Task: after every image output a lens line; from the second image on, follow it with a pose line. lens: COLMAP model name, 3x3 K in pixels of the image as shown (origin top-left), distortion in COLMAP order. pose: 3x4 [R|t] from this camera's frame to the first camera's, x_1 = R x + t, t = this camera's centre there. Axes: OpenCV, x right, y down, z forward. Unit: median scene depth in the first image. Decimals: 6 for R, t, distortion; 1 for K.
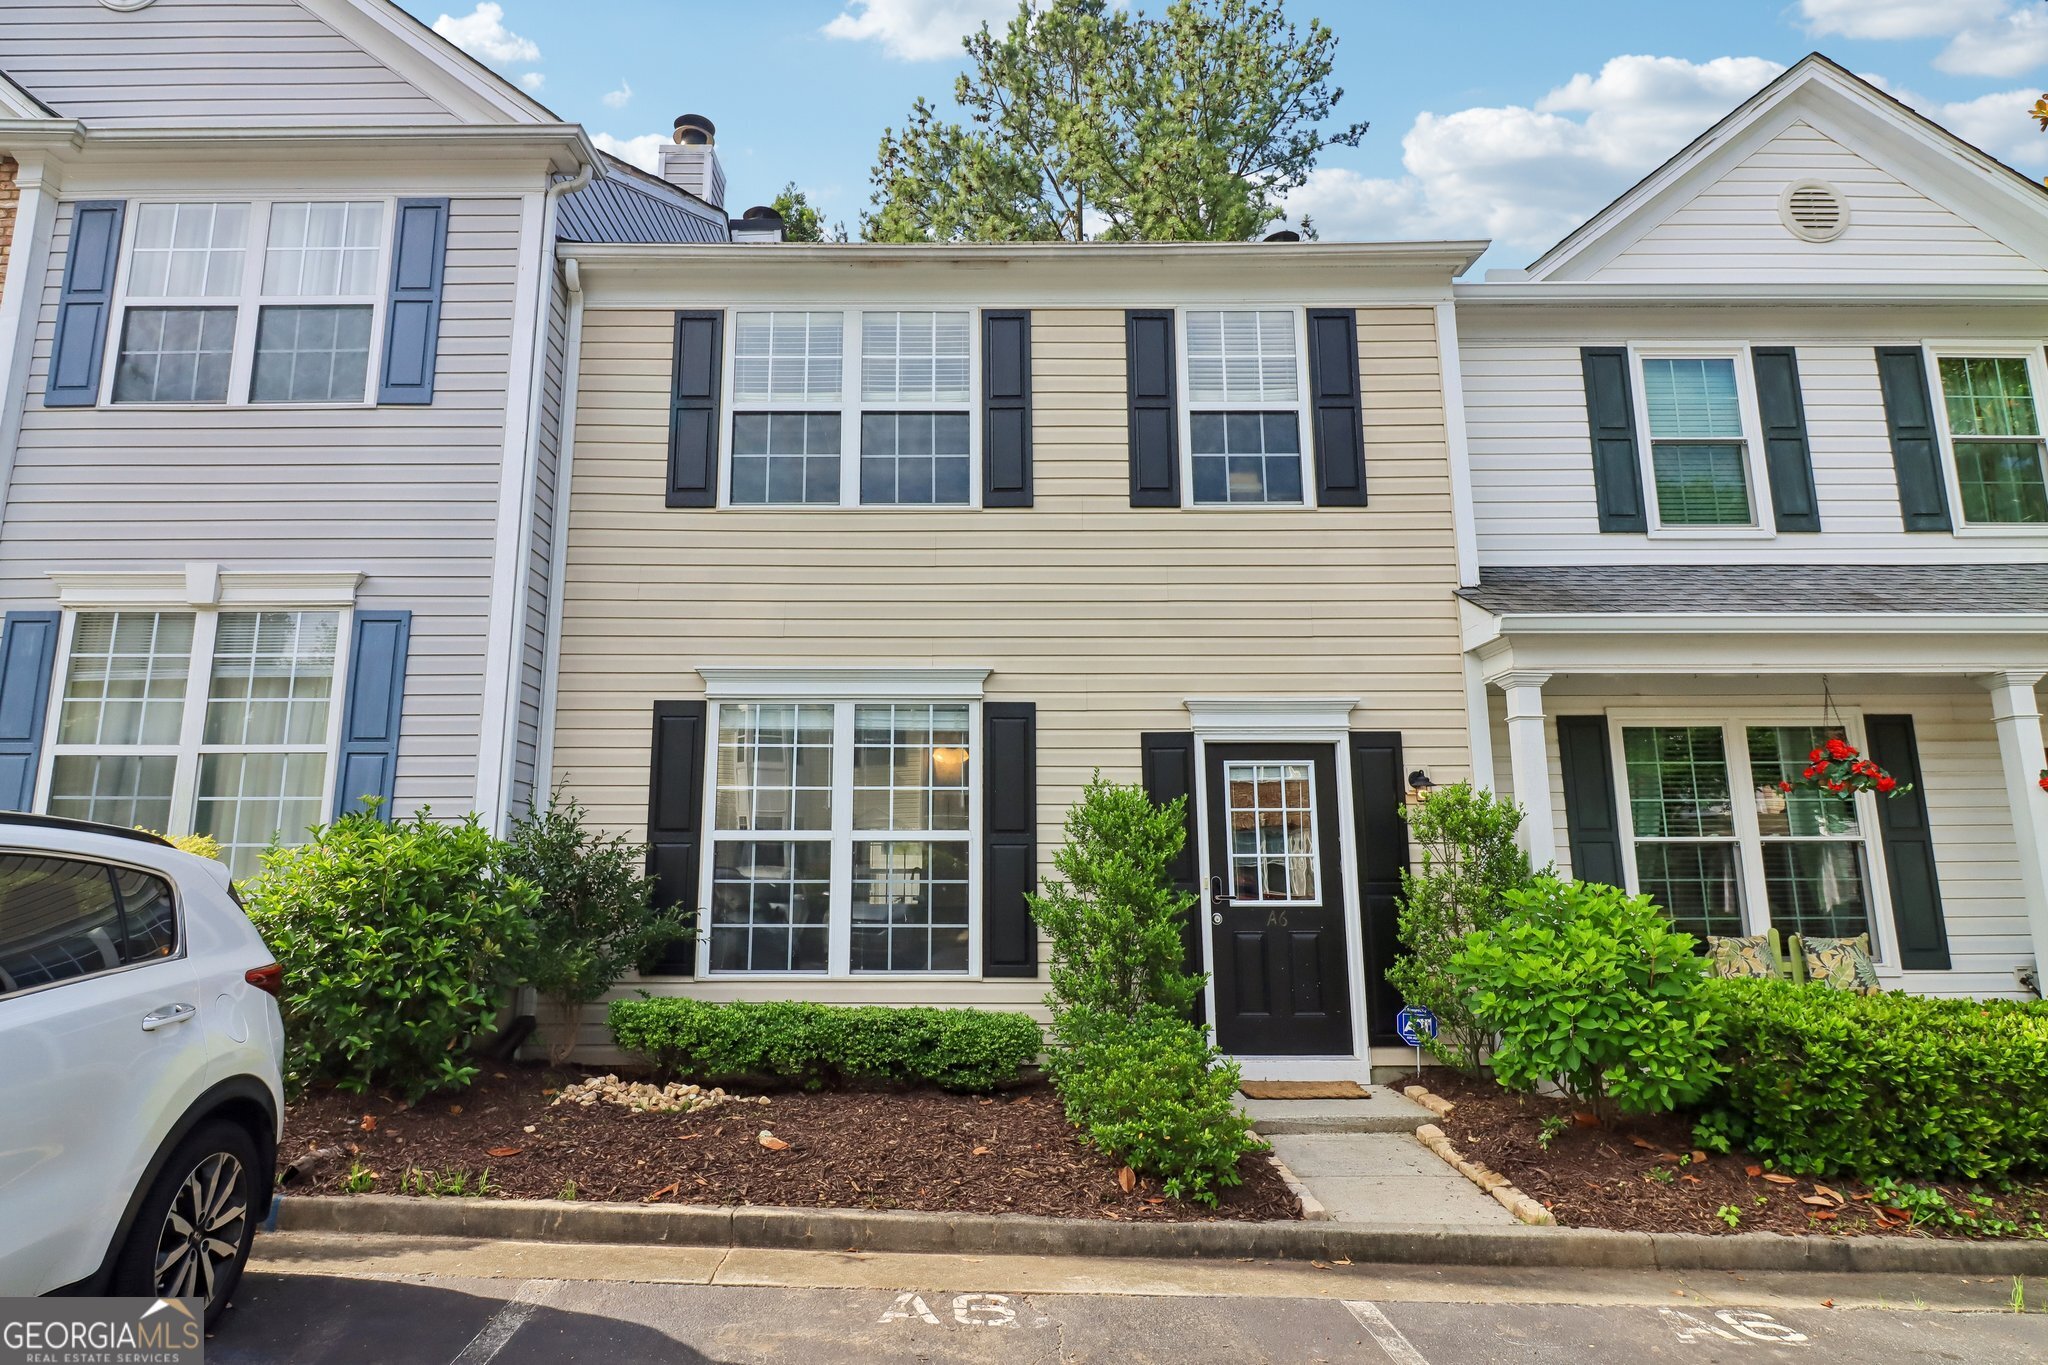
lens RADIAL K [[1199.0, 0, 963.0], [0, 1199.0, 657.6], [0, 0, 1]] dist [0.003834, -0.009450]
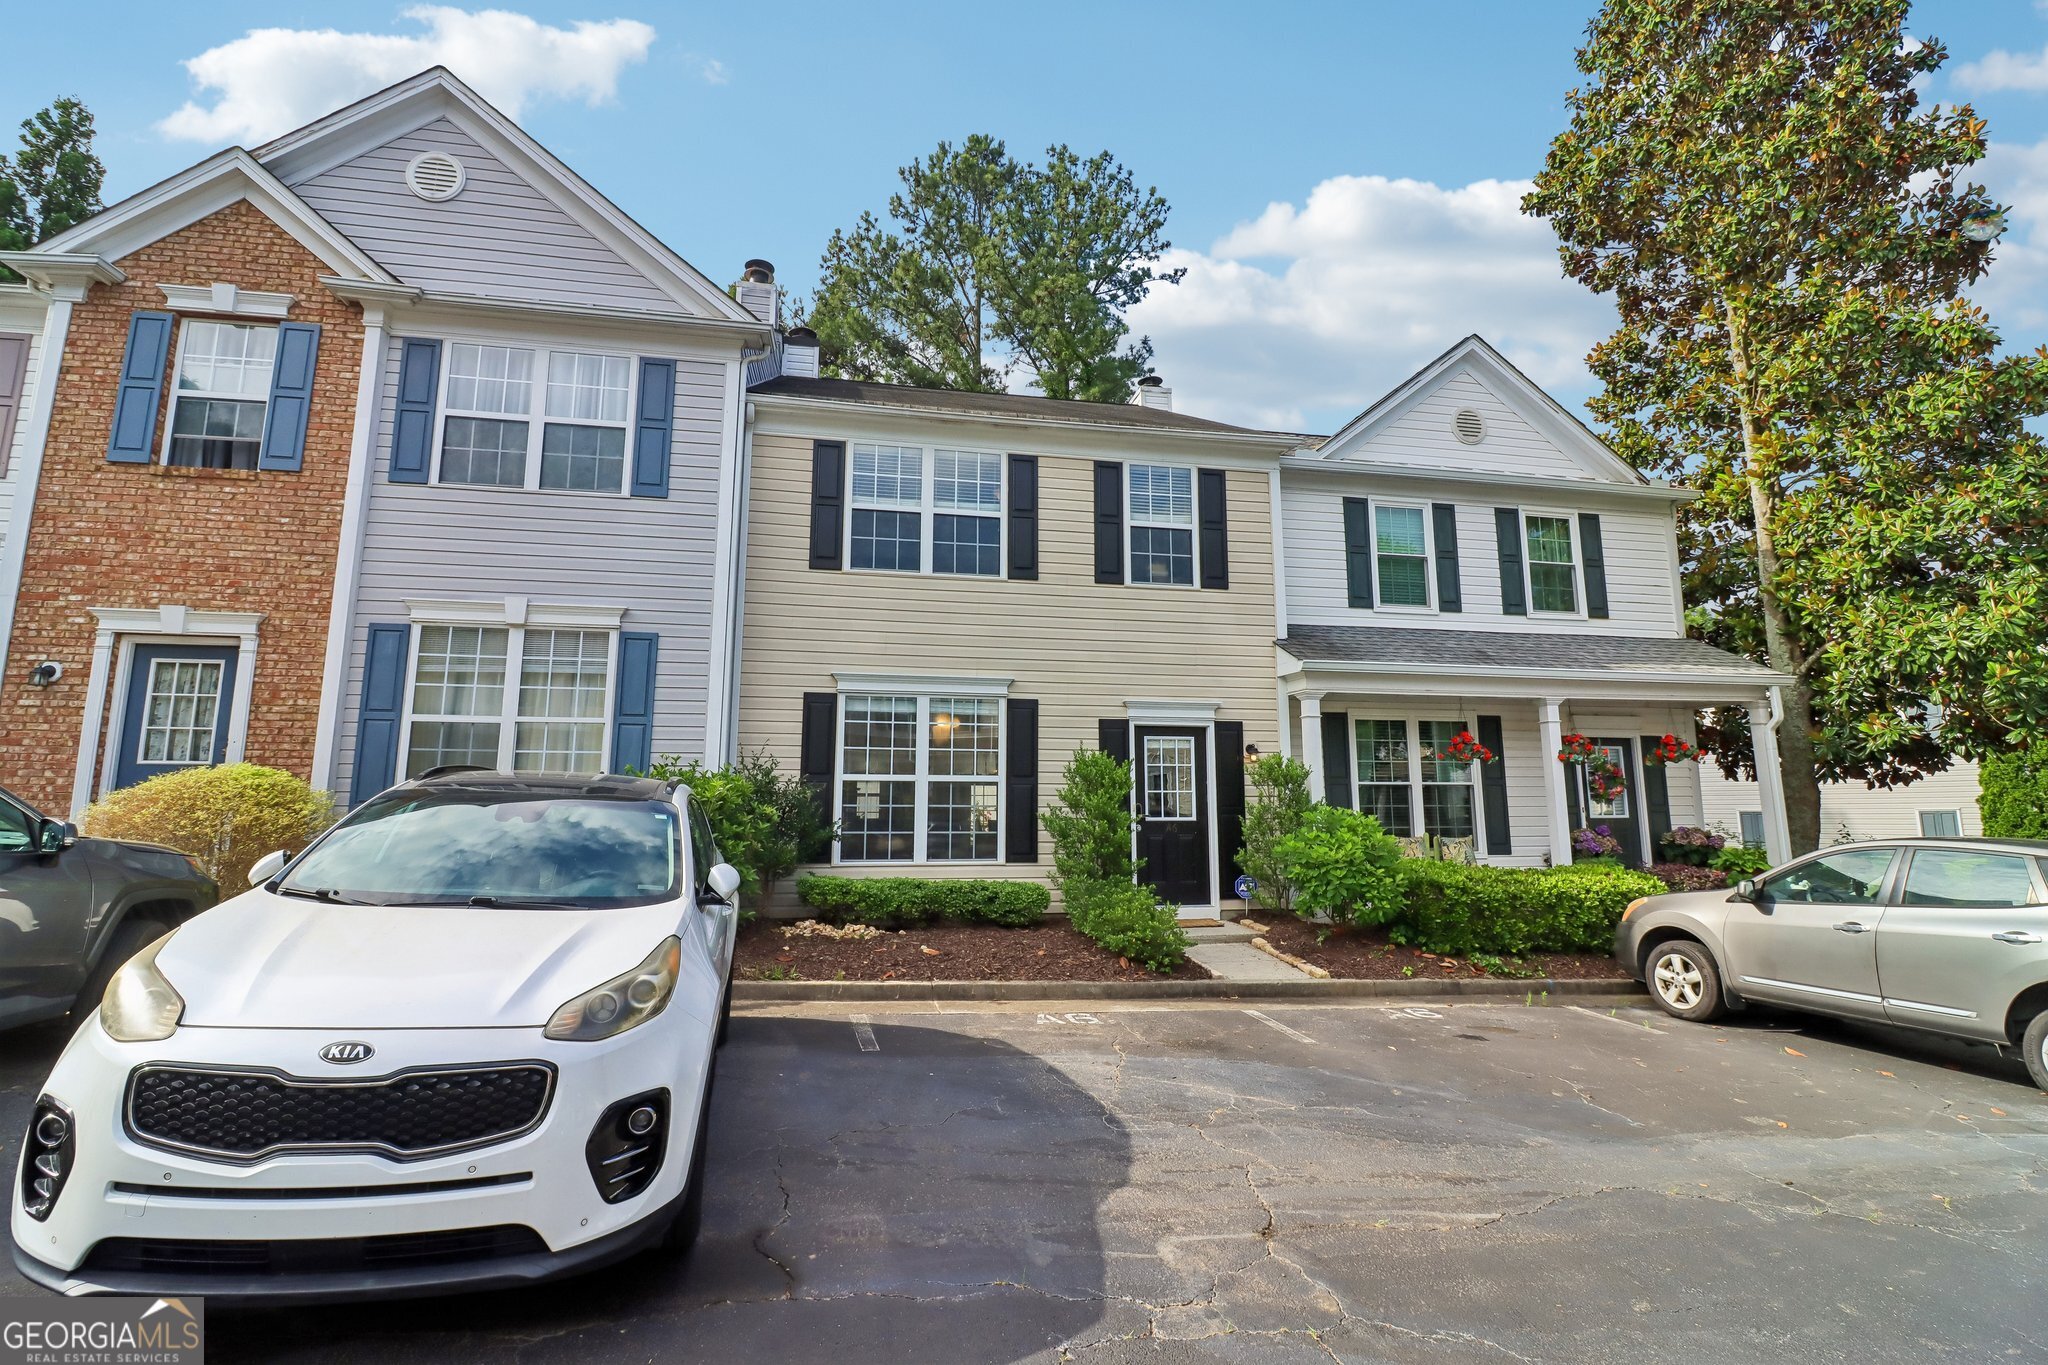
lens RADIAL K [[949.5, 0, 1007.7], [0, 949.5, 662.7], [0, 0, 1]] dist [-0.002983, -0.010076]
pose [[0.981272, 0.031952, 0.189960, -0.234650], [-0.040510, 0.998324, 0.041338, -0.066652], [-0.188320, -0.048259, 0.980921, -0.287667]]
